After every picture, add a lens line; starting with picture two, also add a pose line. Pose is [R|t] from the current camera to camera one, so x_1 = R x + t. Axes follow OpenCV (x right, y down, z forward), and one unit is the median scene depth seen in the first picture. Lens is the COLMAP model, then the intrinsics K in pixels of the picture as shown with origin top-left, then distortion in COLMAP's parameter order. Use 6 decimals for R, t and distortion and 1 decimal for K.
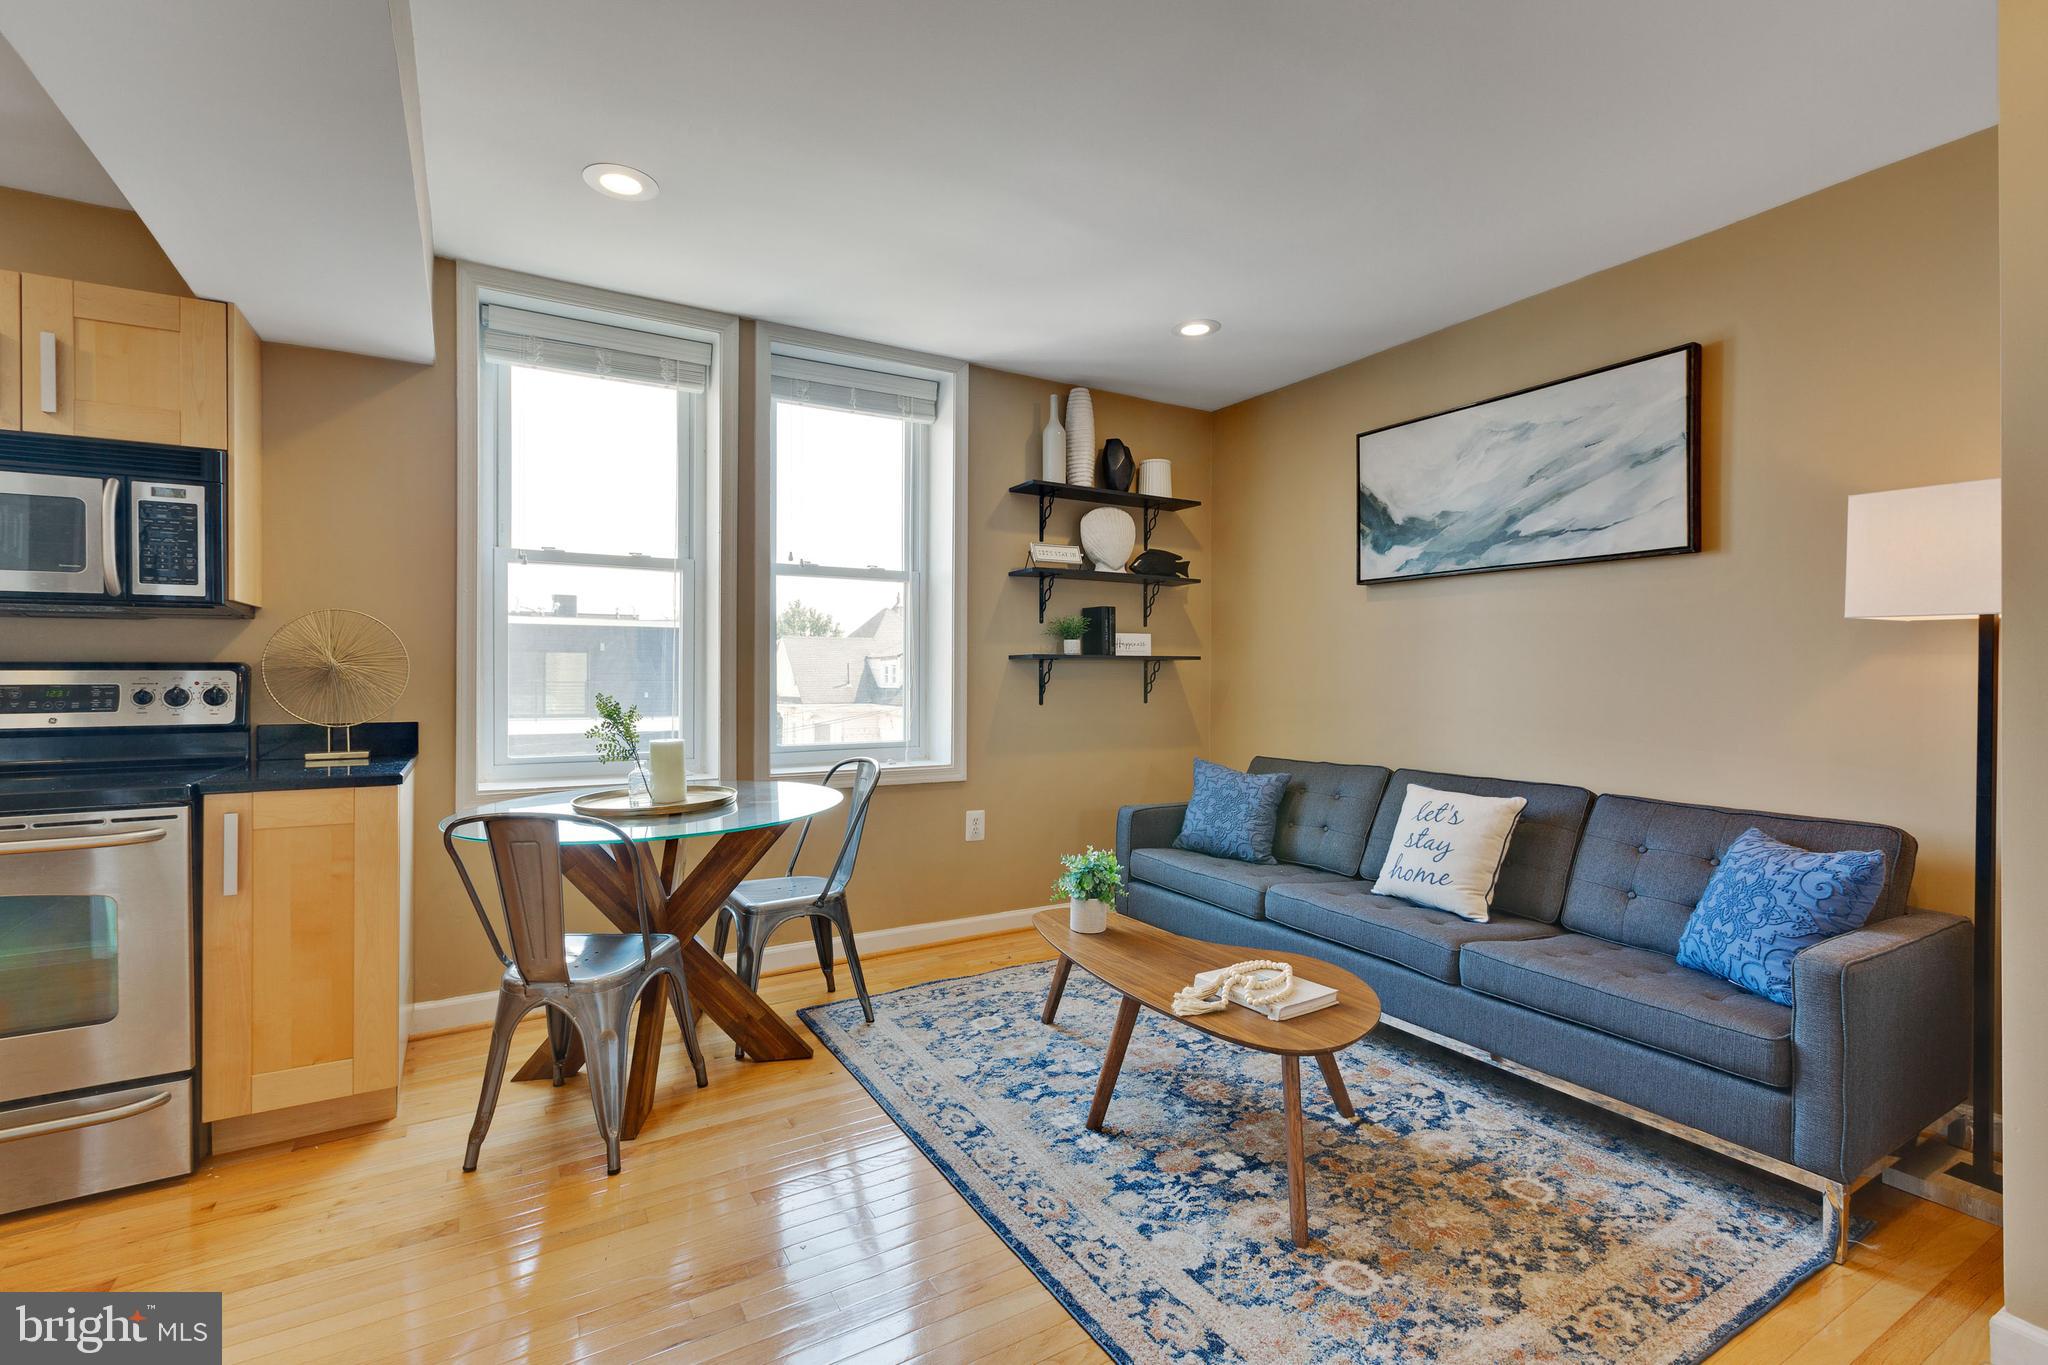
lens RADIAL K [[912.6, 0, 1022.2], [0, 912.6, 673.1], [0, 0, 1]] dist [-0.002281, 0.000532]
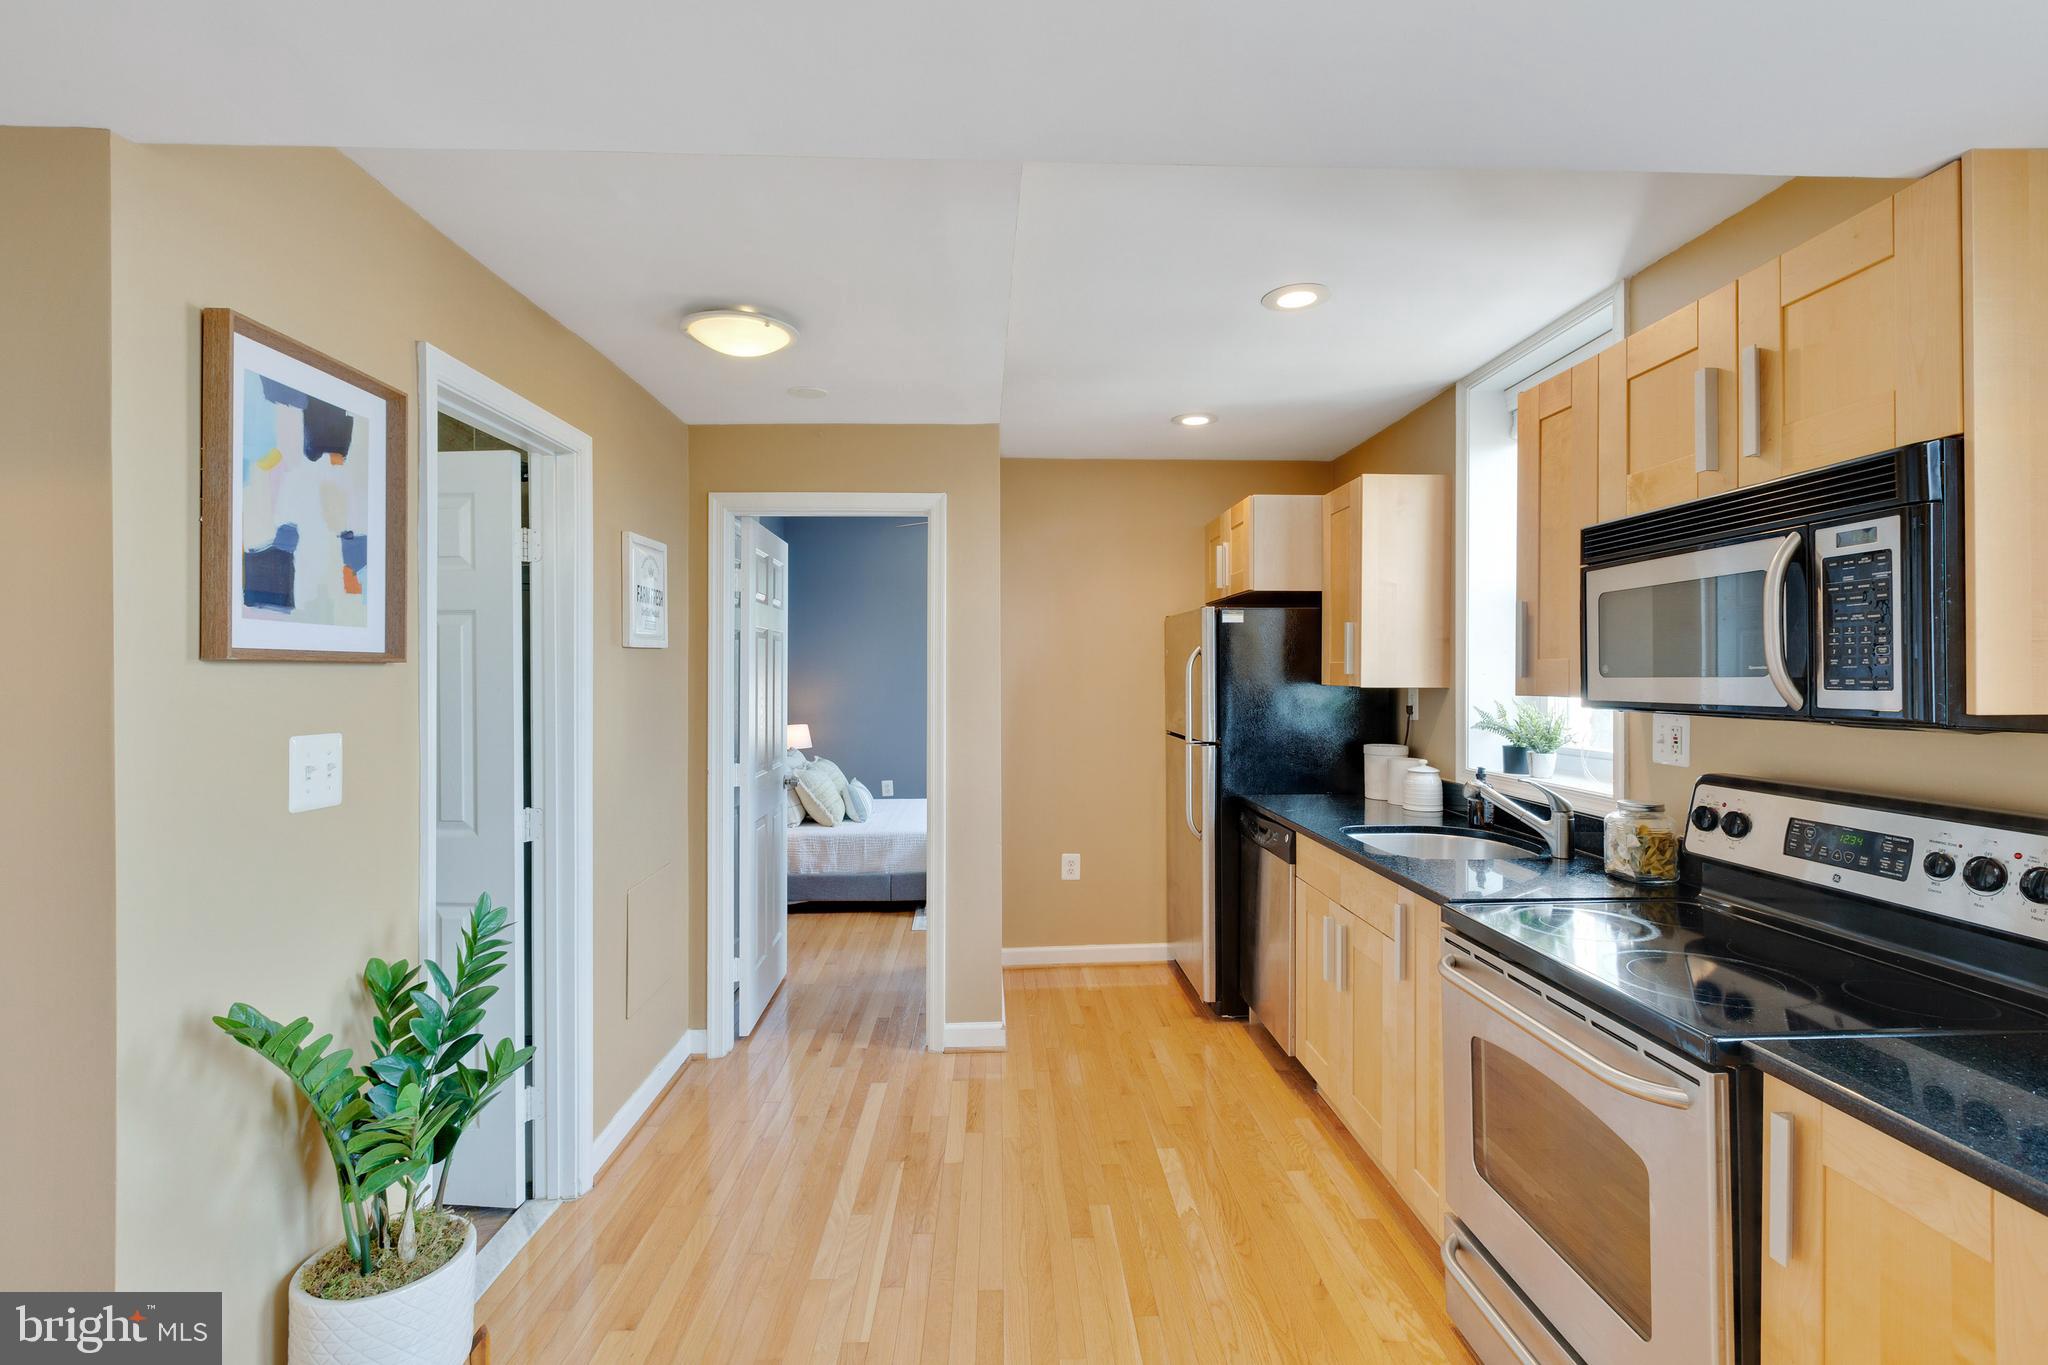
lens RADIAL K [[912.6, 0, 1022.4], [0, 912.6, 673.7], [0, 0, 1]] dist [-0.002281, 0.000532]
pose [[-0.481100, -0.000855, -0.876665, -0.126536], [0.001702, 0.999997, -0.001910, -0.092038], [0.876664, -0.002411, -0.481097, 0.687028]]
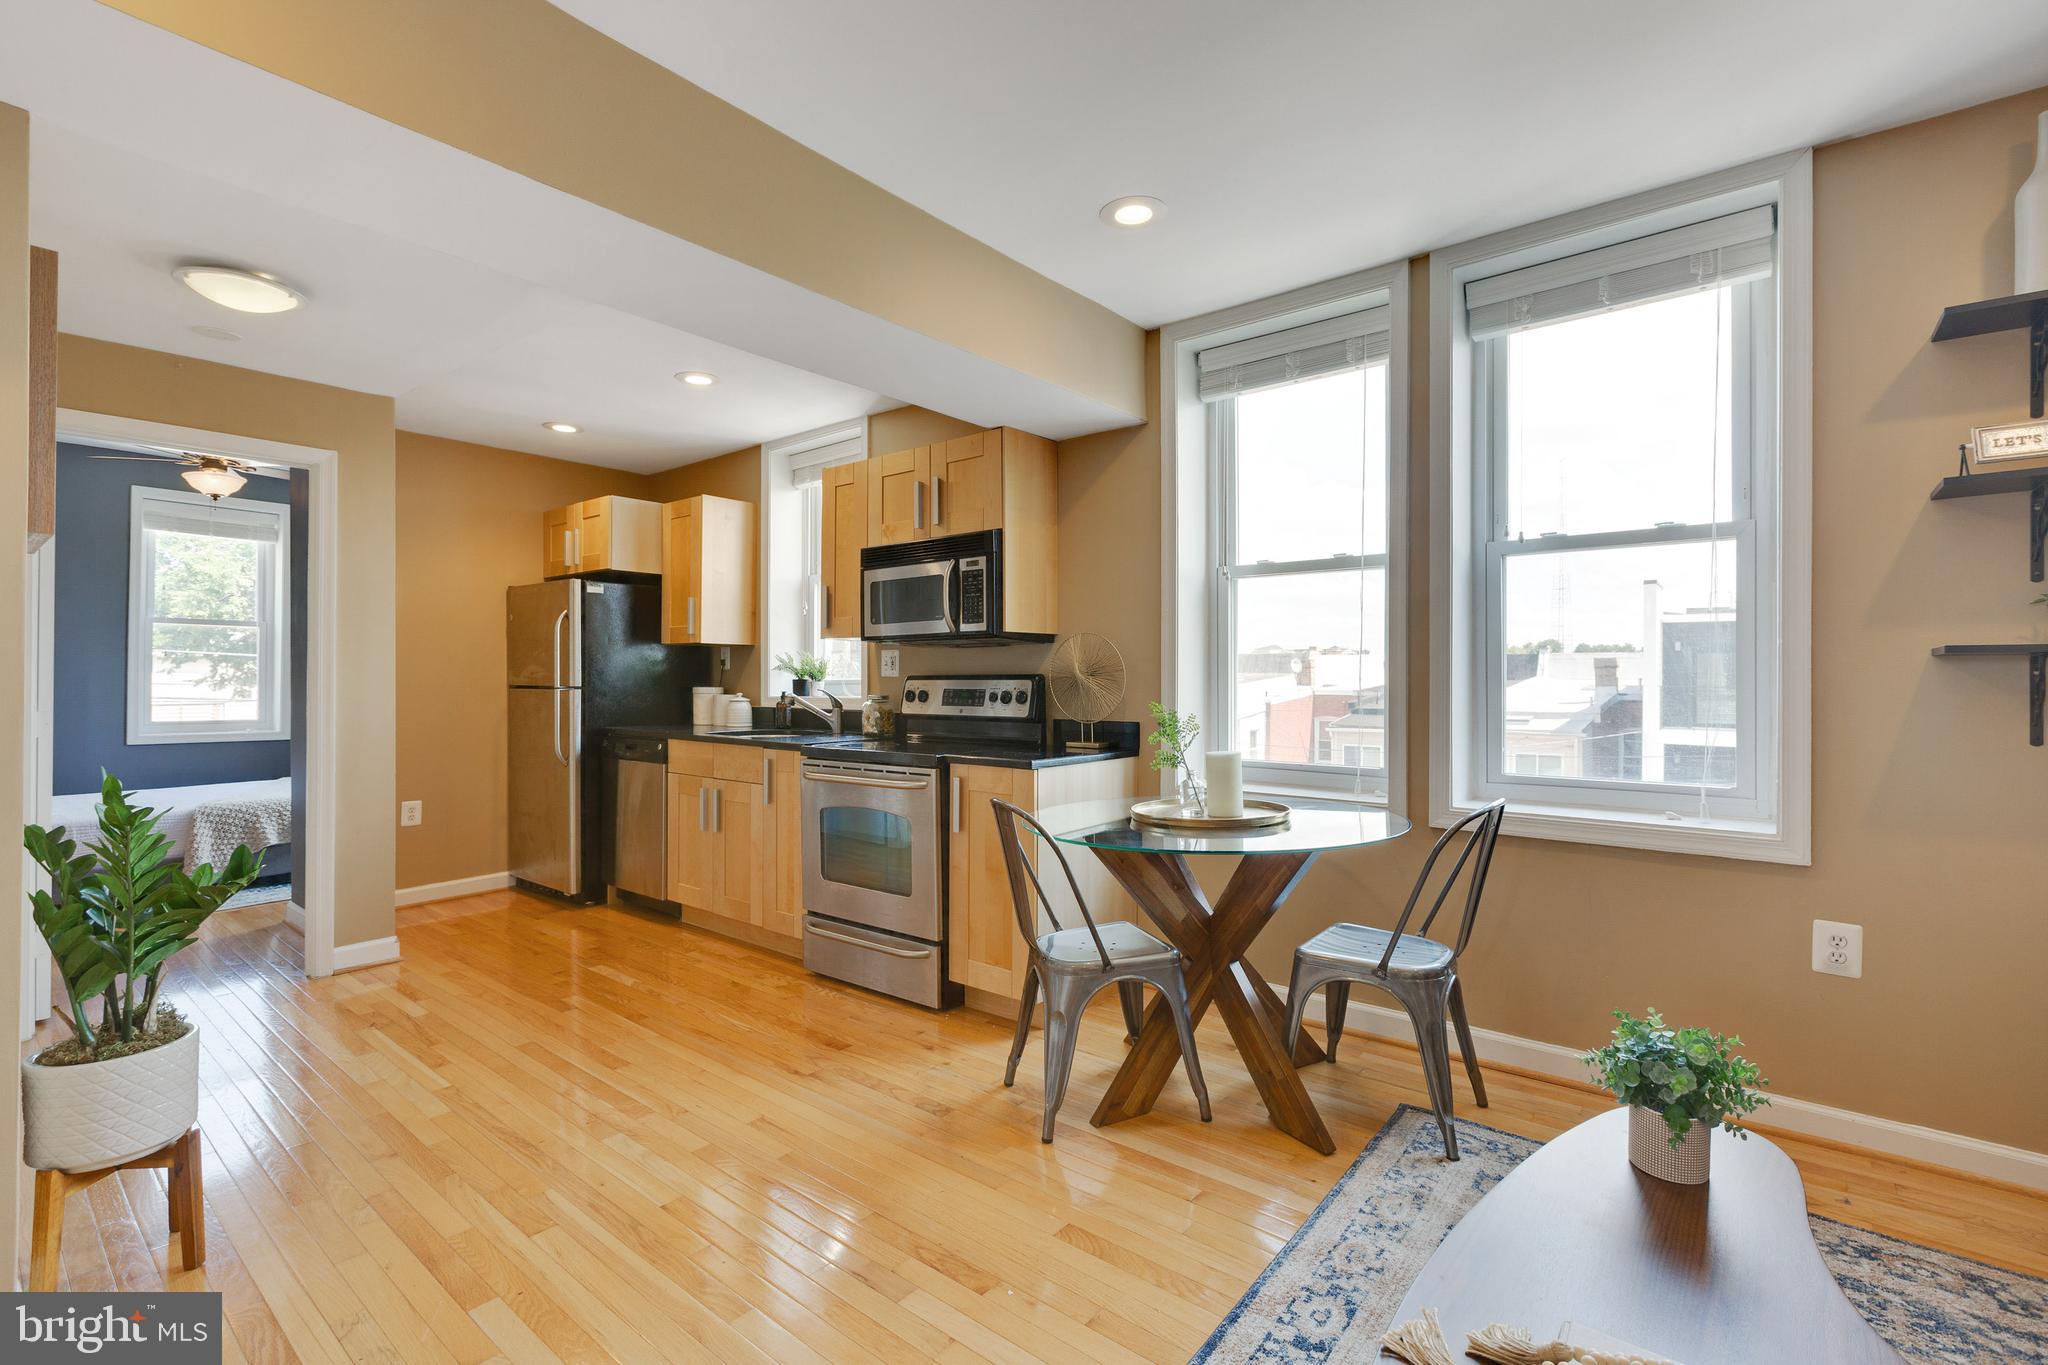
lens RADIAL K [[912.6, 0, 1023.3], [0, 912.6, 676.1], [0, 0, 1]] dist [-0.002281, 0.000532]
pose [[0.345483, -0.003807, -0.938417, 0.445818], [0.001447, 0.999993, -0.003524, -0.003459], [0.938424, -0.000141, 0.345486, 0.469891]]
